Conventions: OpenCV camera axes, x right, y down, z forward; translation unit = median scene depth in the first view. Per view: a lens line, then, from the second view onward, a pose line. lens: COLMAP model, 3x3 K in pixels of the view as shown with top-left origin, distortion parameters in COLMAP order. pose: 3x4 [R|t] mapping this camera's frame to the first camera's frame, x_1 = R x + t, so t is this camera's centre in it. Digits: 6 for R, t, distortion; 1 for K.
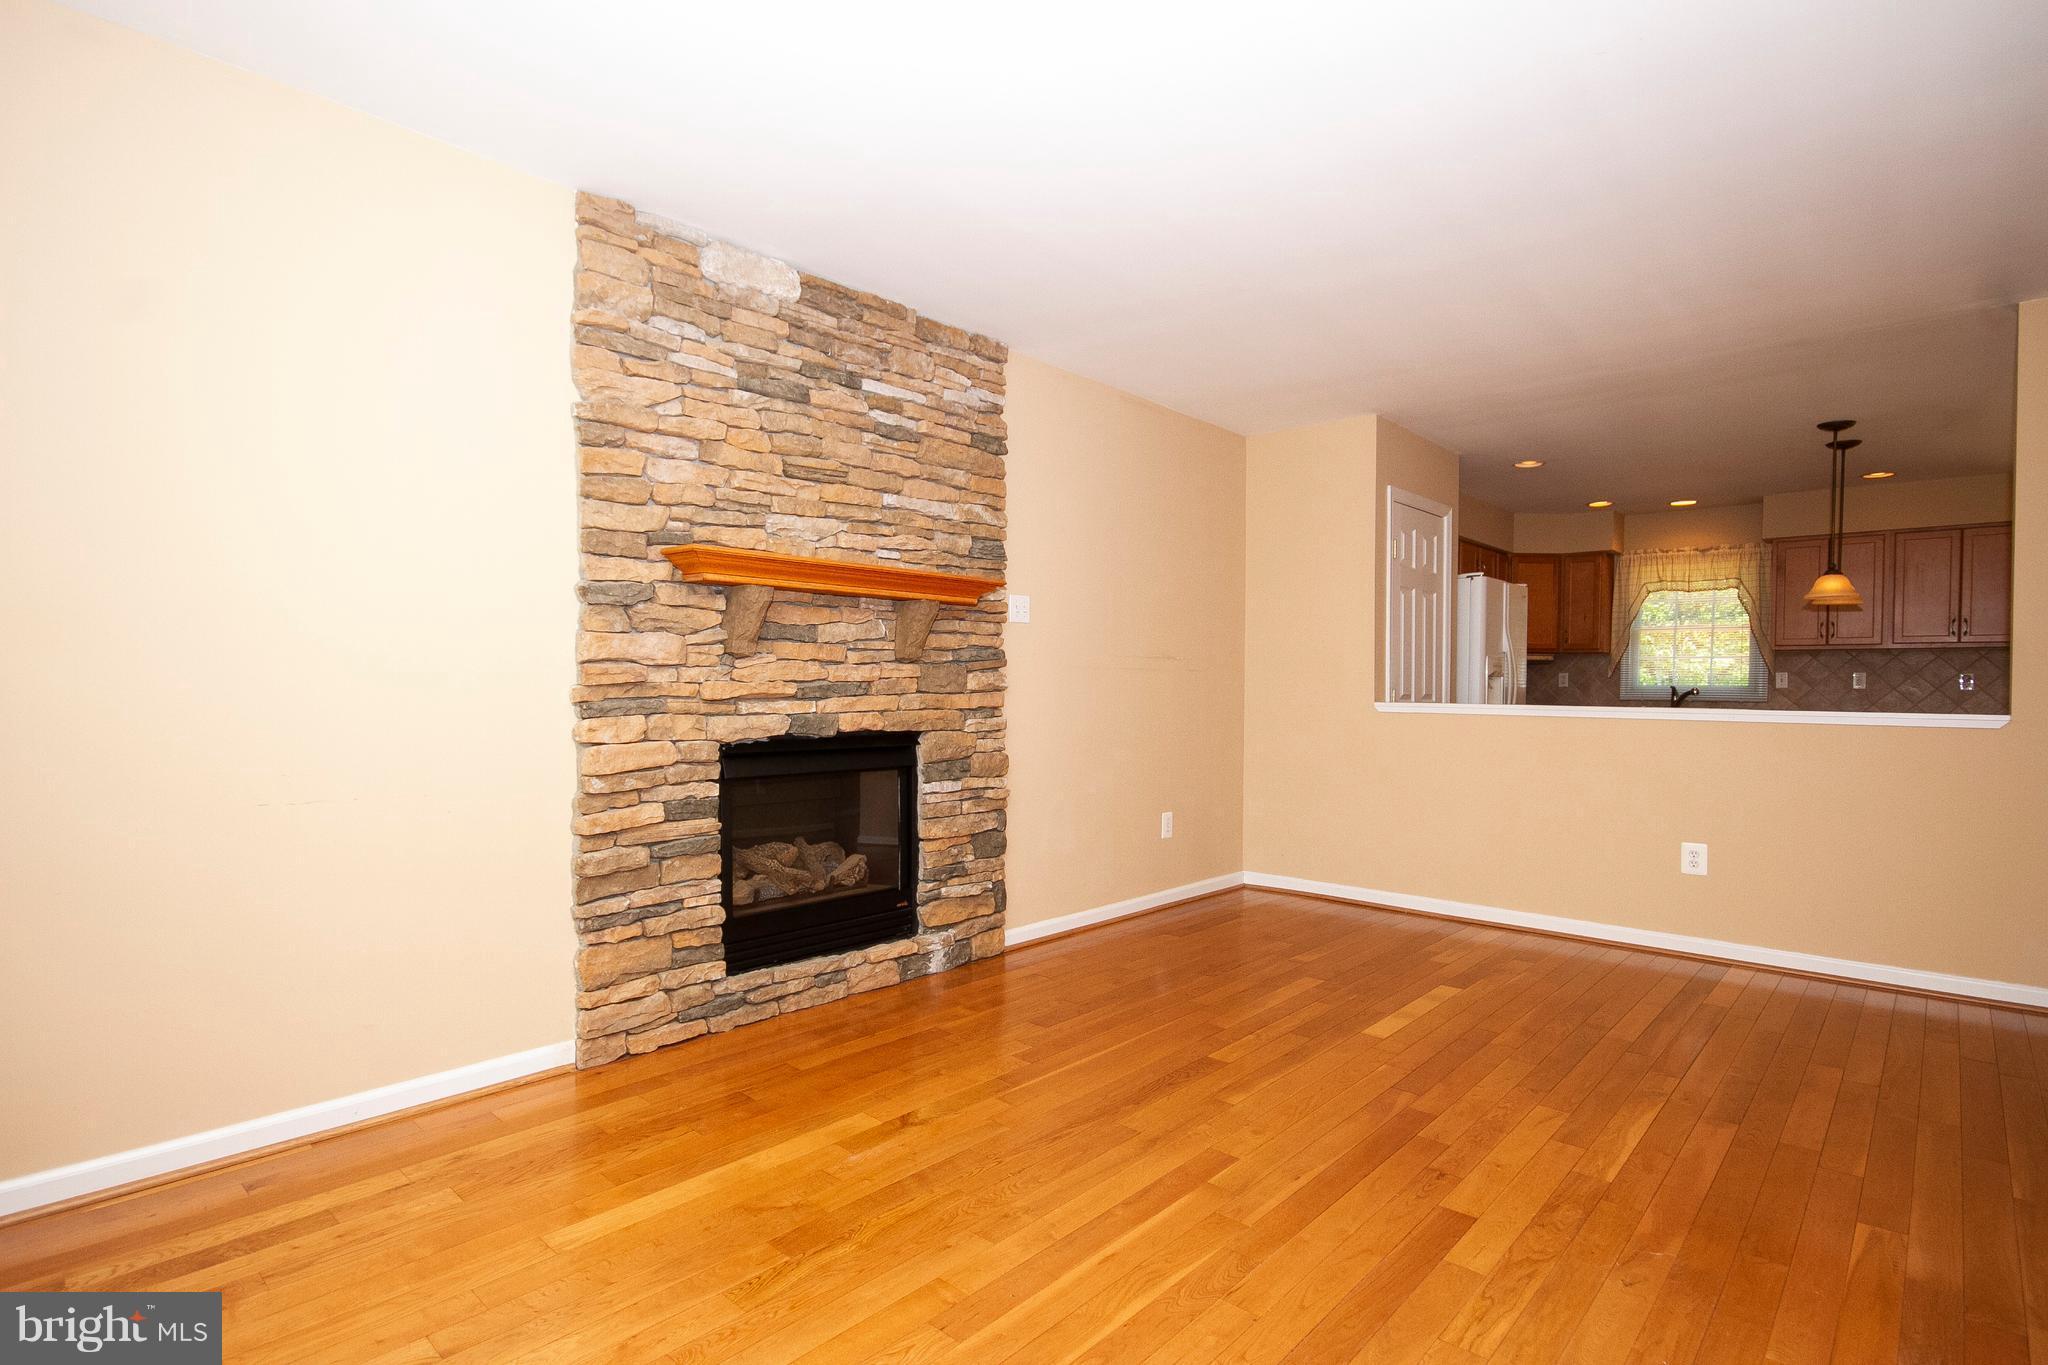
lens RADIAL K [[1008.0, 0, 1030.7], [0, 1008.0, 696.9], [0, 0, 1]] dist [-0.002369, 0.000384]
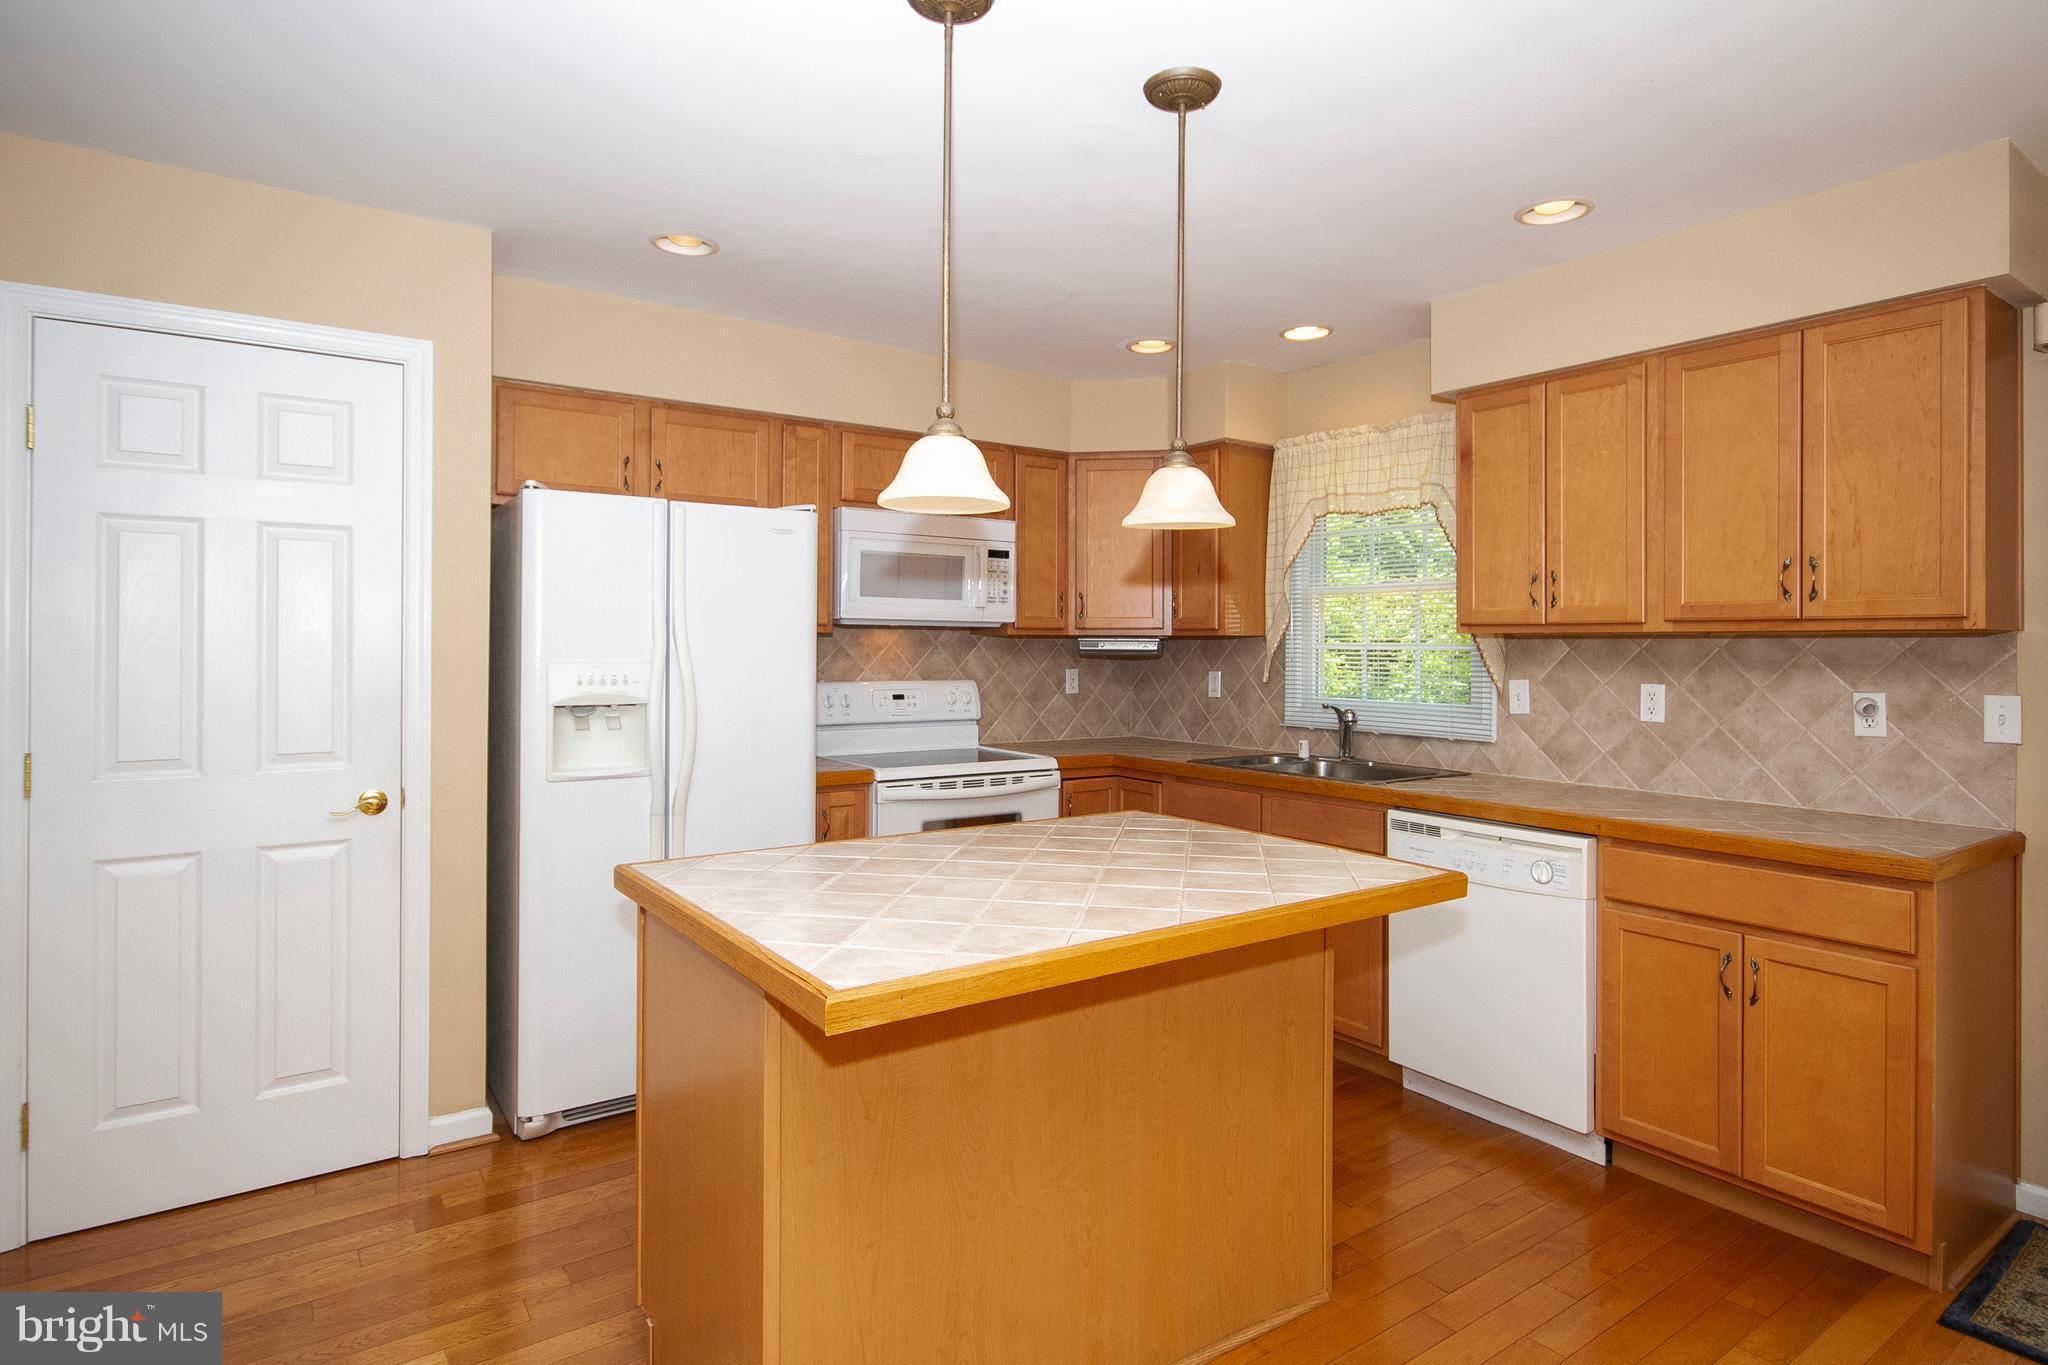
lens RADIAL K [[1086.4, 0, 1034.9], [0, 1086.4, 638.6], [0, 0, 1]] dist [0.001768, -0.003607]
pose [[0.975803, -0.000692, -0.218649, 1.315223], [-0.004765, 0.999690, -0.024427, -0.061446], [0.218598, 0.024878, 0.975498, 0.945110]]
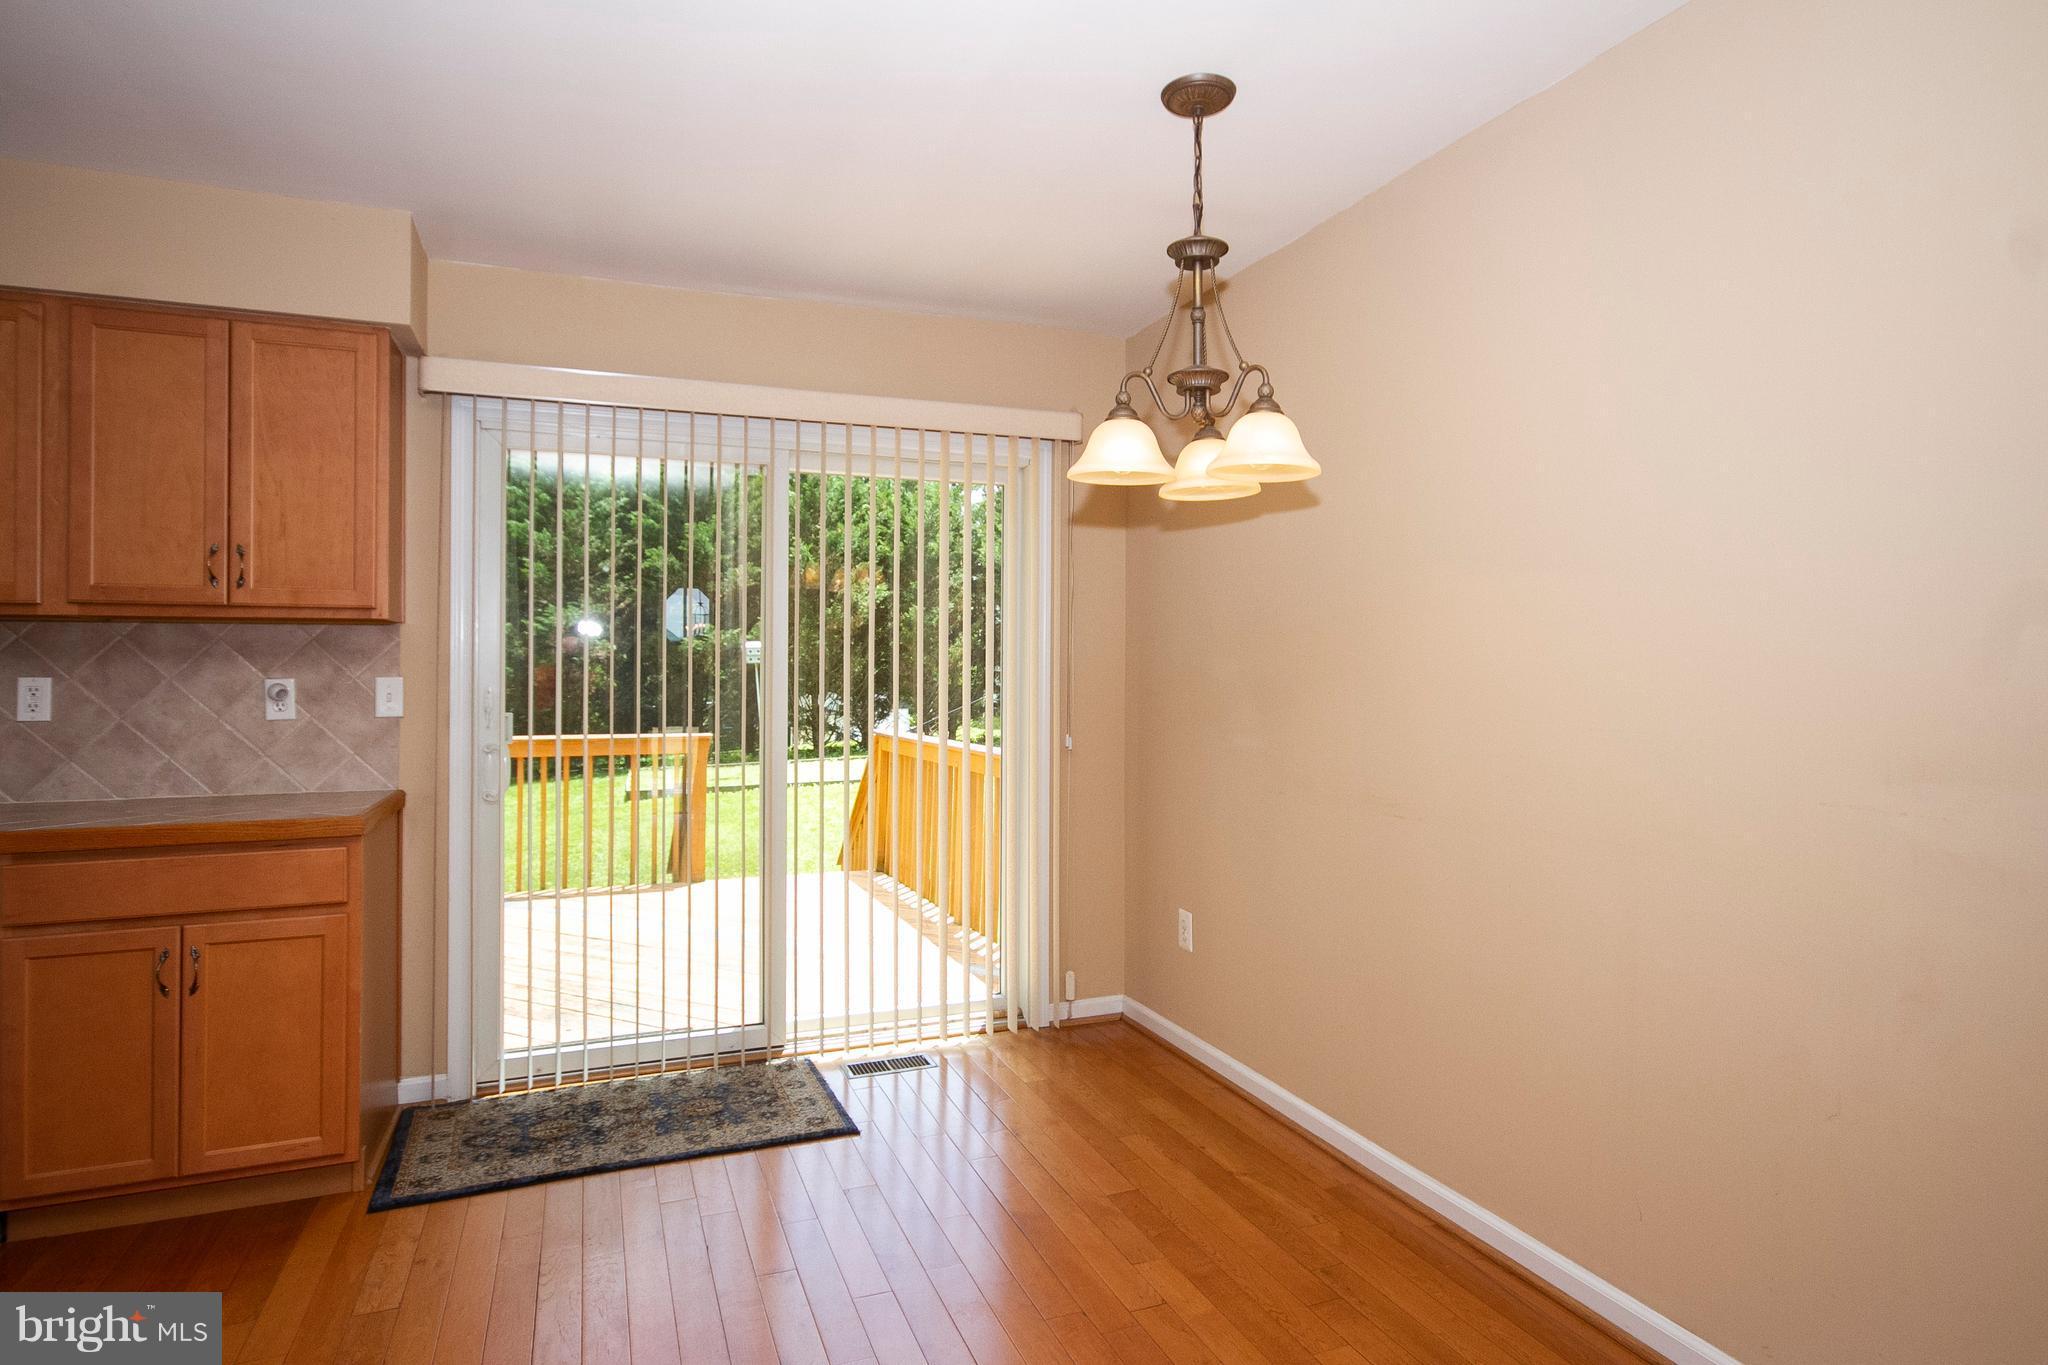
lens RADIAL K [[1124.3, 0, 1039.6], [0, 1124.3, 662.9], [0, 0, 1]] dist [-0.001924, -0.001536]
pose [[0.435810, -0.001015, 0.900038, 1.204734], [0.016700, 0.999836, -0.006959, -0.039967], [-0.899884, 0.018063, 0.435755, 0.939622]]
